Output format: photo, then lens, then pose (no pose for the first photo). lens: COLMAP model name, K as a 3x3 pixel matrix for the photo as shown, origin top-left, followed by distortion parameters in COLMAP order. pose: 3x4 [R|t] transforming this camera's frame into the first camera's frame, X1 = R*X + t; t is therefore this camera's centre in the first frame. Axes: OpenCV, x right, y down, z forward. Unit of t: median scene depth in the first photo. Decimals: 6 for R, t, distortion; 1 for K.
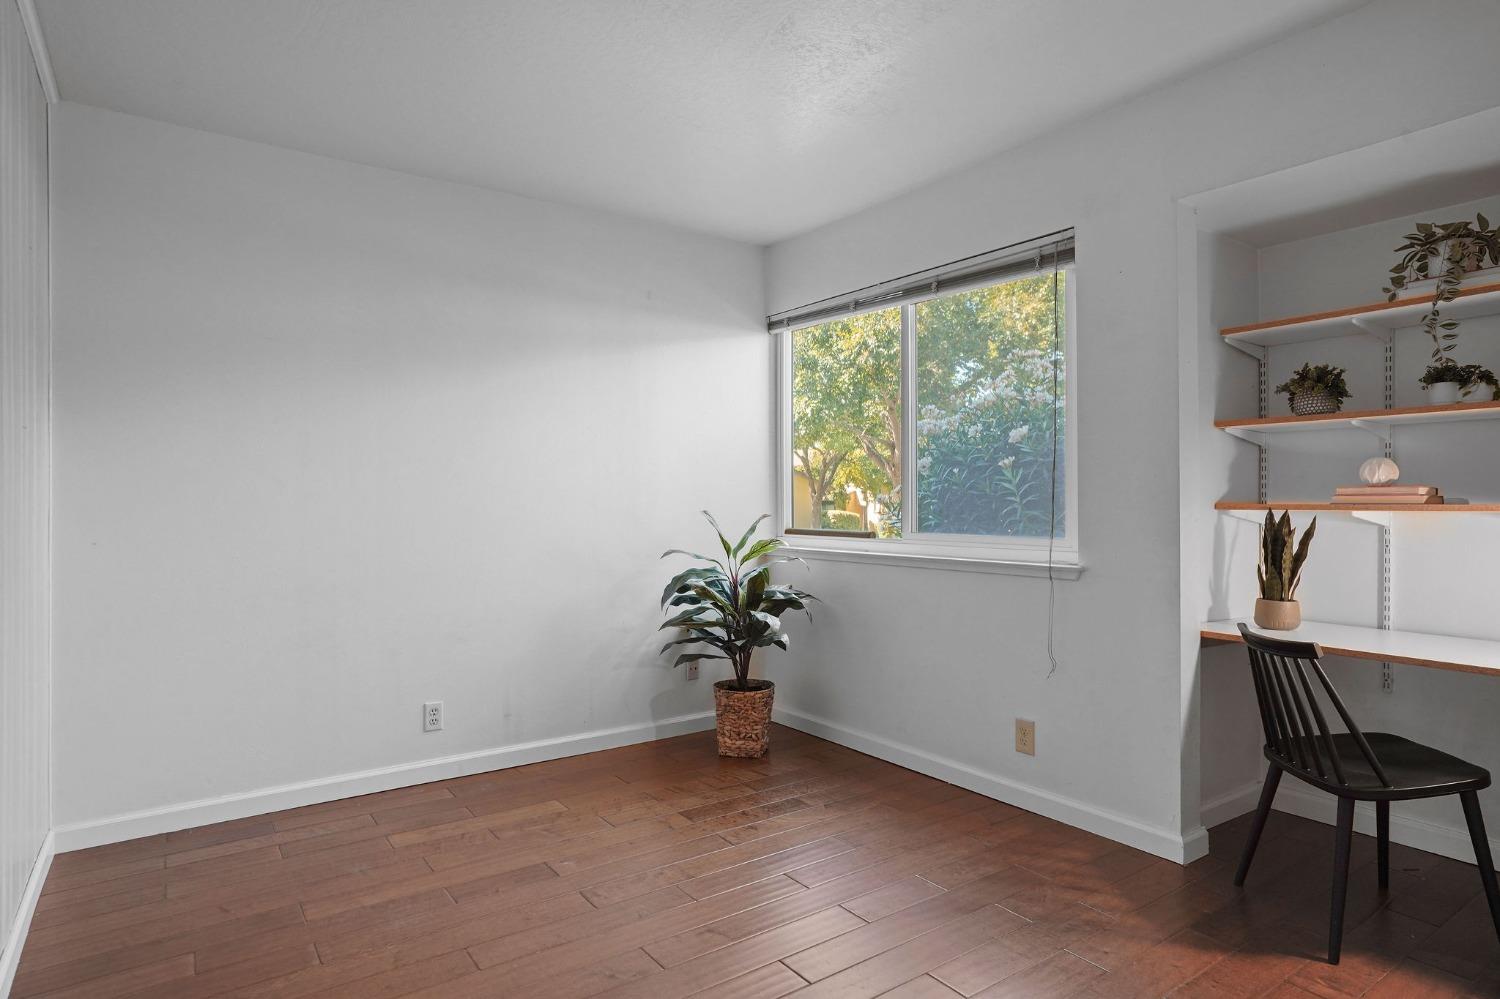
lens RADIAL K [[821.6, 0, 743.9], [0, 821.6, 509.6], [0, 0, 1]] dist [-0.065225, 0.055128]
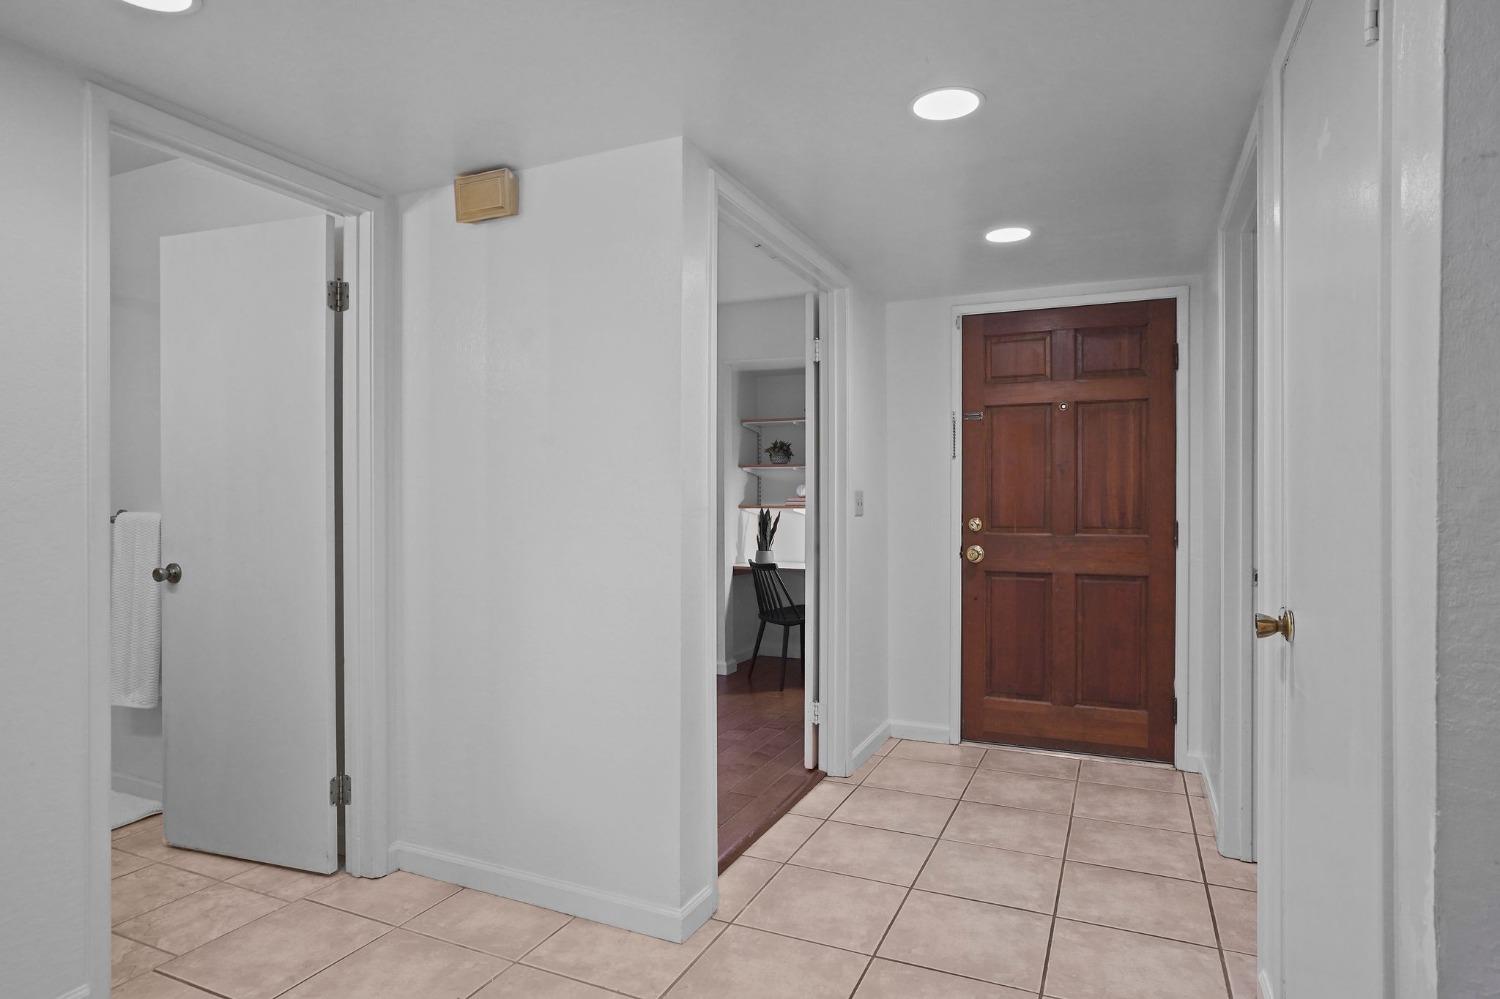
lens RADIAL K [[821.6, 0, 743.9], [0, 821.6, 509.6], [0, 0, 1]] dist [-0.065225, 0.055128]
pose [[0.856580, 0.000284, 0.516014, -0.503170], [-0.000486, 1.000000, 0.000258, 0.003087], [-0.516014, -0.000472, 0.856580, -0.827429]]
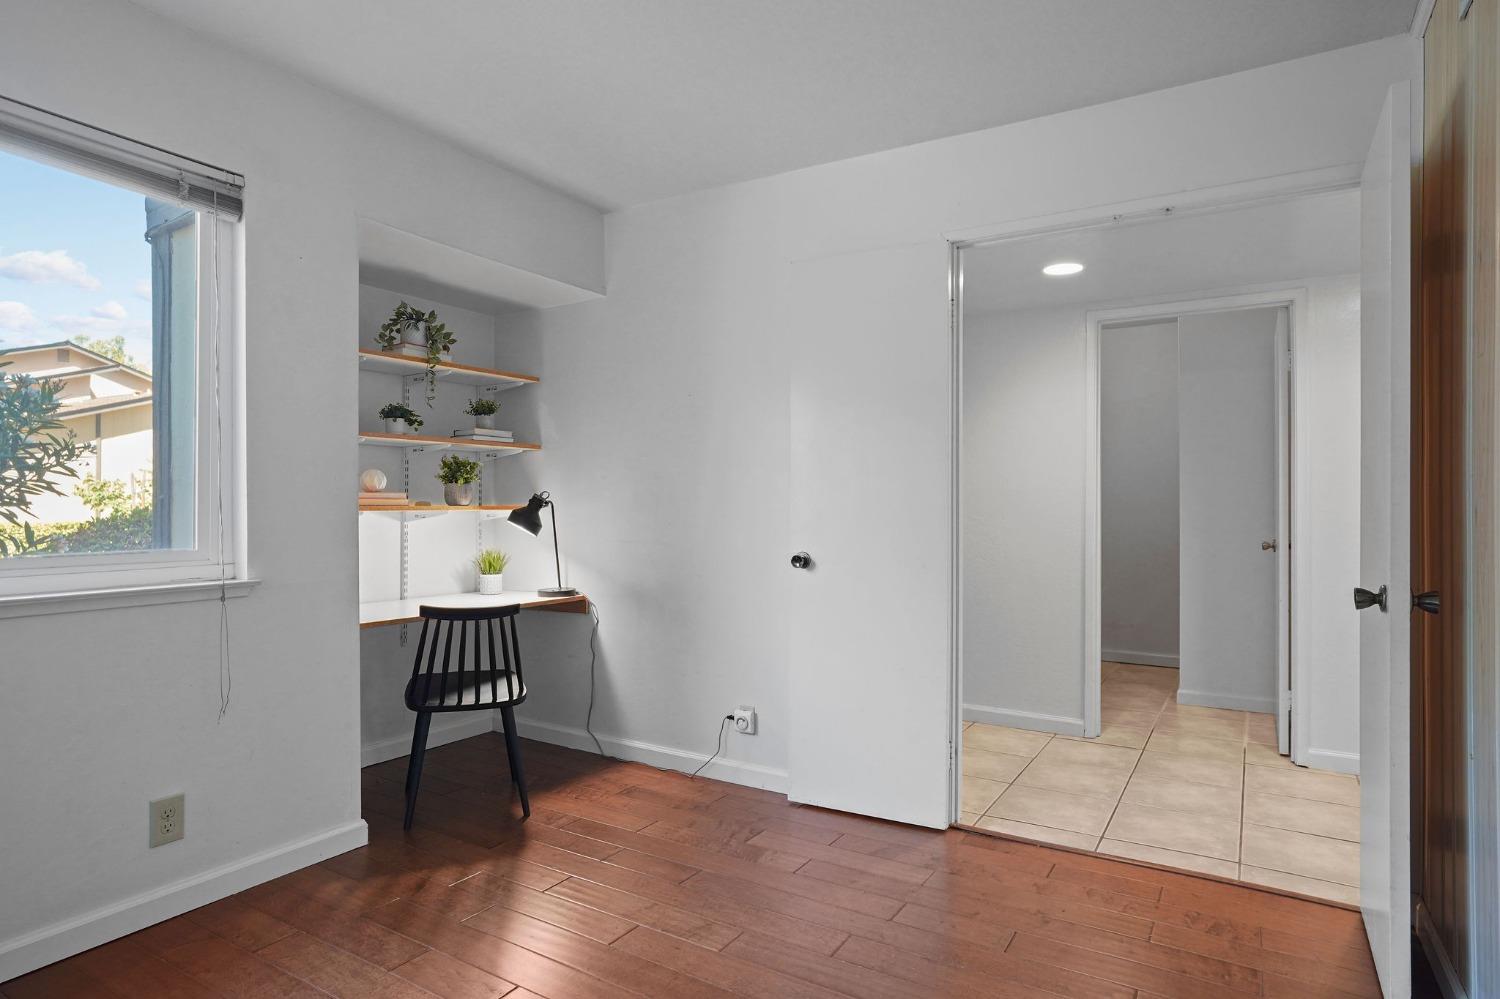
lens RADIAL K [[821.6, 0, 743.9], [0, 821.6, 509.6], [0, 0, 1]] dist [-0.065225, 0.055128]
pose [[-0.391363, -0.011017, 0.920170, -0.627374], [-0.003382, 0.999939, 0.010533, -0.015596], [-0.920230, 0.001011, -0.391376, 0.950351]]
